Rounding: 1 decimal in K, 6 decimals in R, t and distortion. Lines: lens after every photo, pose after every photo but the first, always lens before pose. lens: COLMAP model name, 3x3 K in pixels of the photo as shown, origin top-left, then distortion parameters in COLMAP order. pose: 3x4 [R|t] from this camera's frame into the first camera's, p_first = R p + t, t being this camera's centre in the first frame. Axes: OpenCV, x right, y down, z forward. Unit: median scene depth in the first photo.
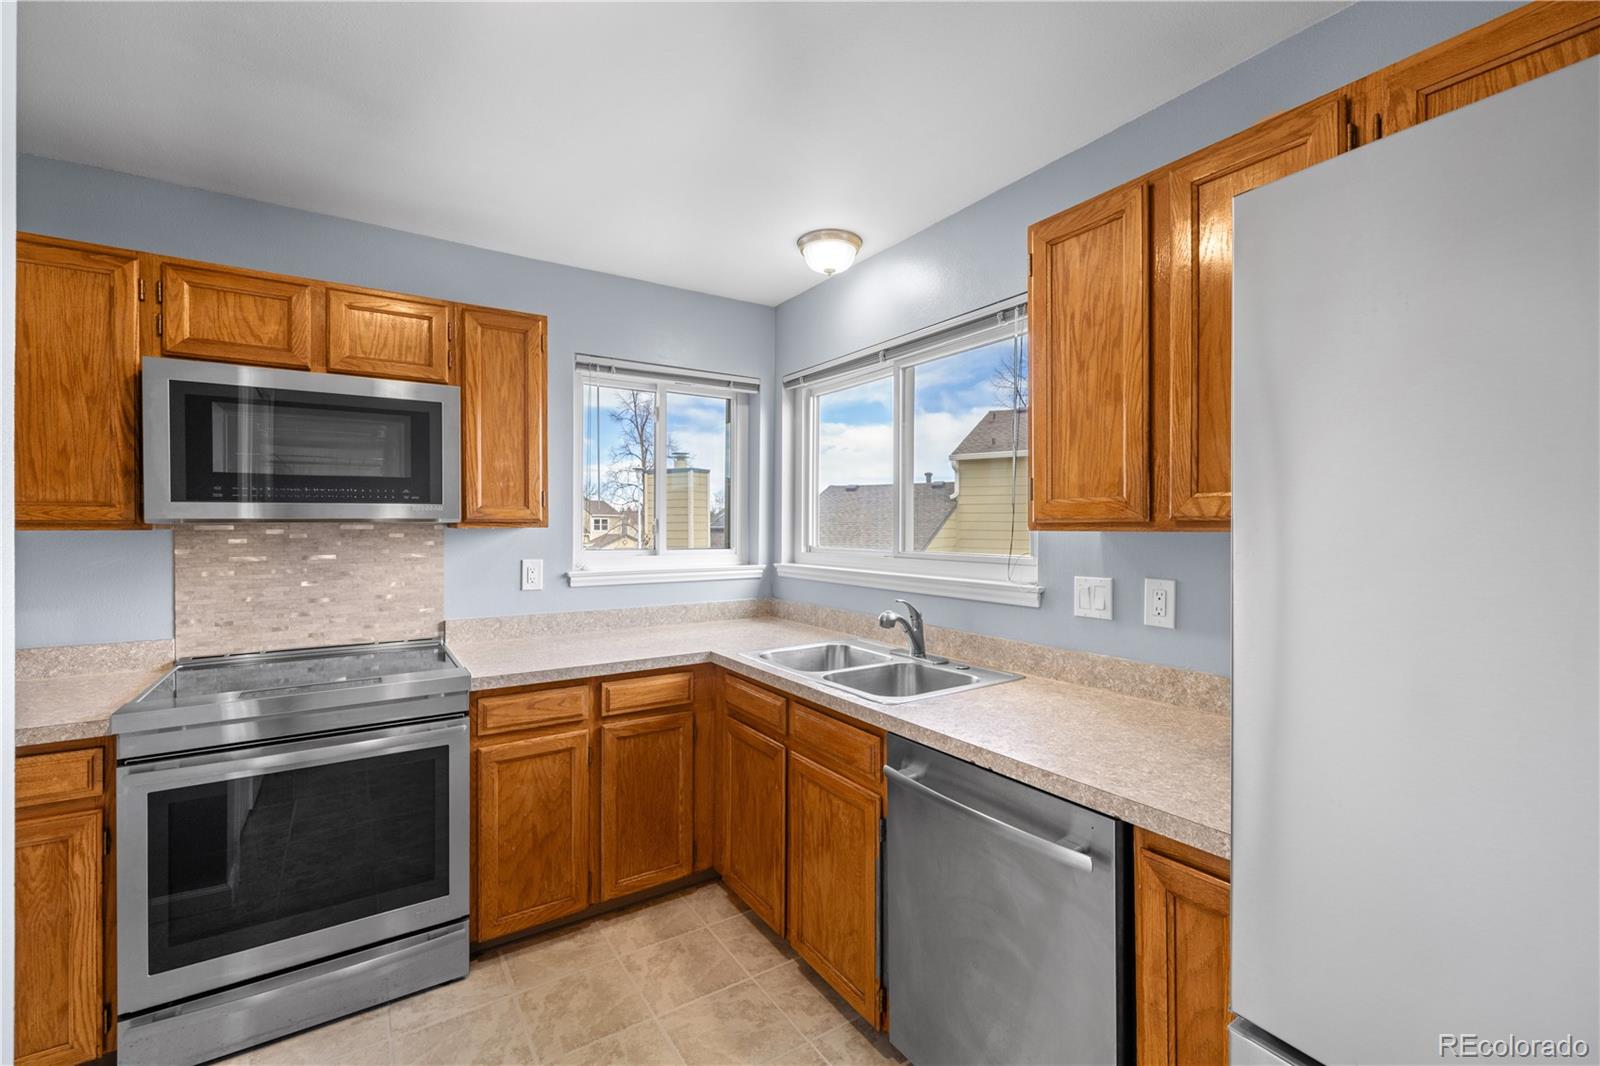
lens RADIAL K [[680.7, 0, 794.2], [0, 680.7, 524.1], [0, 0, 1]] dist [0.000430, 0.000143]
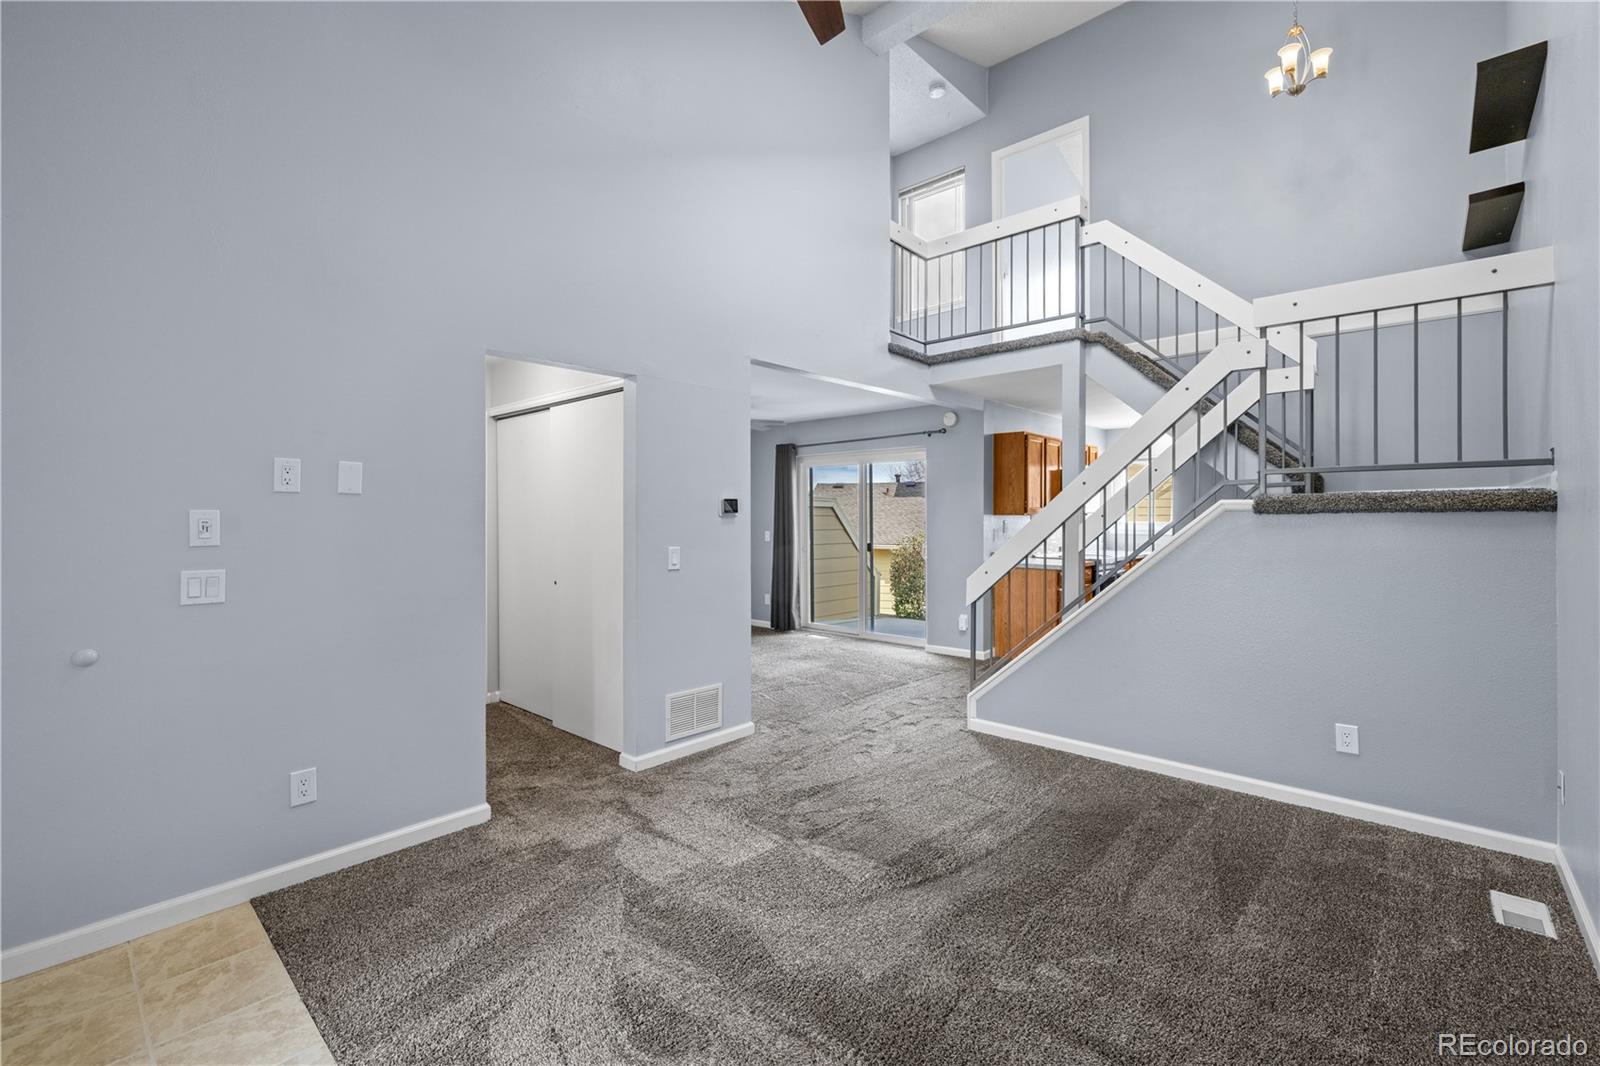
lens RADIAL K [[680.7, 0, 796.8], [0, 680.7, 519.1], [0, 0, 1]] dist [0.000430, 0.000143]
pose [[0.967449, 0.000064, 0.253065, -2.769142], [-0.002170, 0.999965, 0.008040, -0.000498], [-0.253055, -0.008327, 0.967416, -1.844212]]
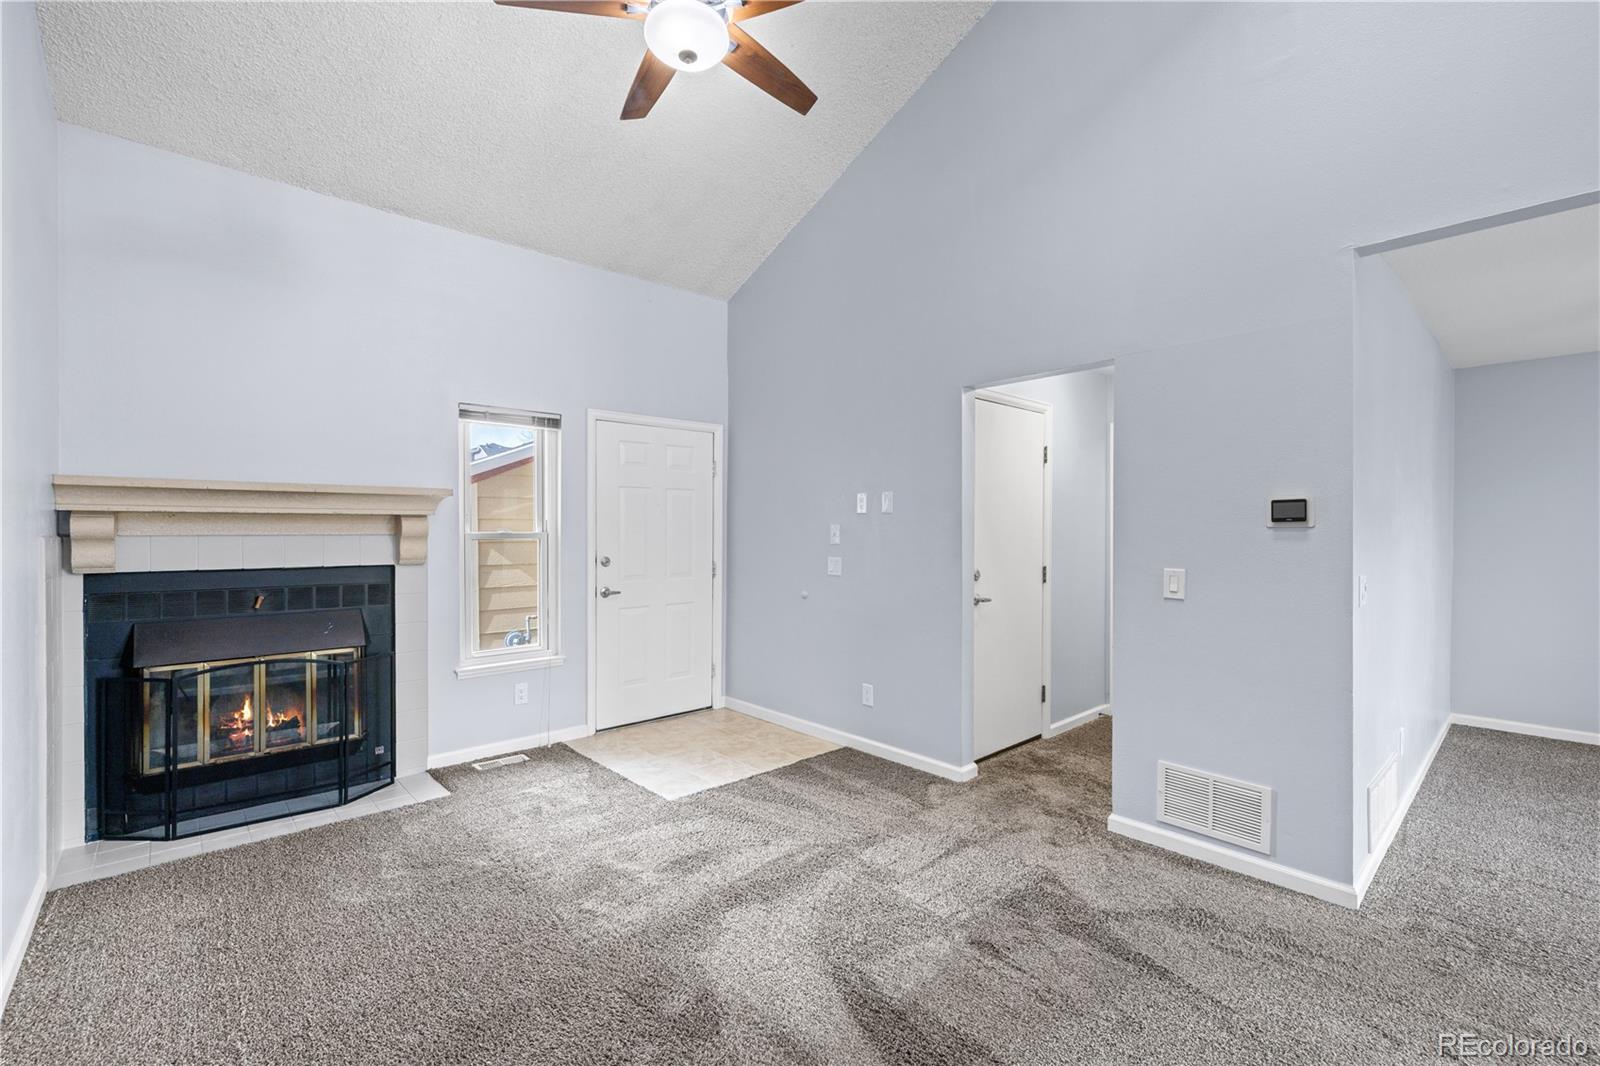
lens RADIAL K [[680.7, 0, 795.3], [0, 680.7, 537.8], [0, 0, 1]] dist [0.000430, 0.000143]
pose [[0.163051, 0.015041, -0.986503, -1.512647], [0.005748, 0.999852, 0.016194, 0.000599], [0.986601, -0.008310, 0.162941, -1.040977]]
